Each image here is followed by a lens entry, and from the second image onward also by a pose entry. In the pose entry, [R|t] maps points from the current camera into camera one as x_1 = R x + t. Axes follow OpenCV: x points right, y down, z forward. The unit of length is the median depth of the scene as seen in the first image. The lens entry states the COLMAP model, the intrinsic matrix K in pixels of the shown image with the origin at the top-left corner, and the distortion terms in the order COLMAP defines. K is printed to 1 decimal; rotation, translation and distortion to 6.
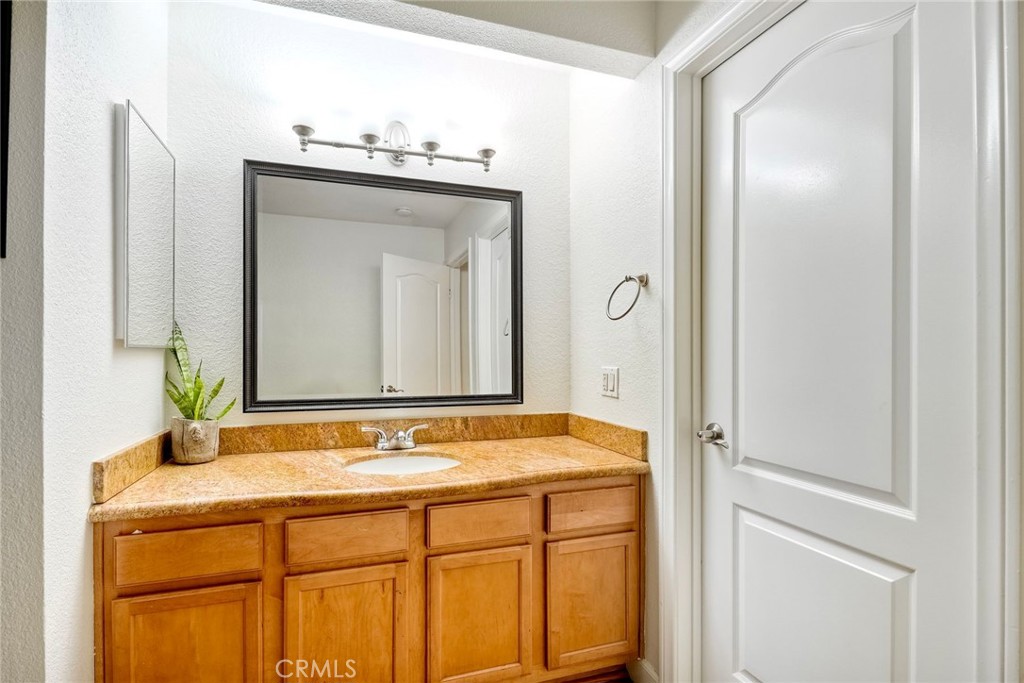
lens RADIAL K [[459.8, 0, 496.6], [0, 459.8, 353.6], [0, 0, 1]] dist [0.000379, -0.000212]
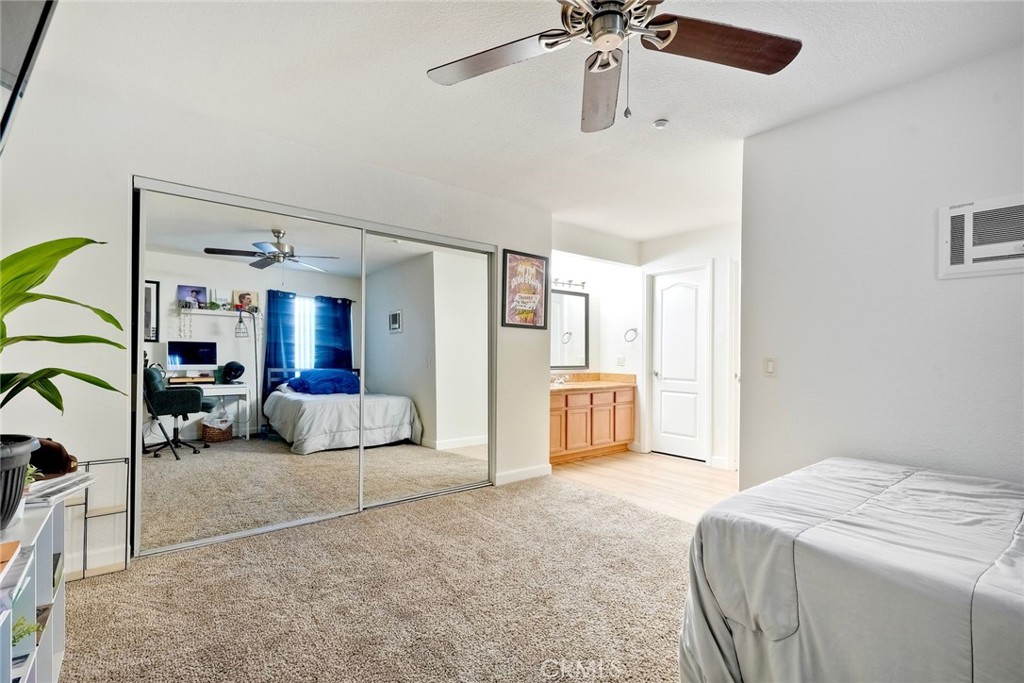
lens RADIAL K [[463.5, 0, 520.2], [0, 463.5, 351.9], [0, 0, 1]] dist [0.001875, -0.000369]
pose [[0.927232, 0.008954, 0.374381, -1.739994], [-0.009603, 0.999954, -0.000133, 0.009924], [-0.374365, -0.003472, 0.927275, -1.848922]]
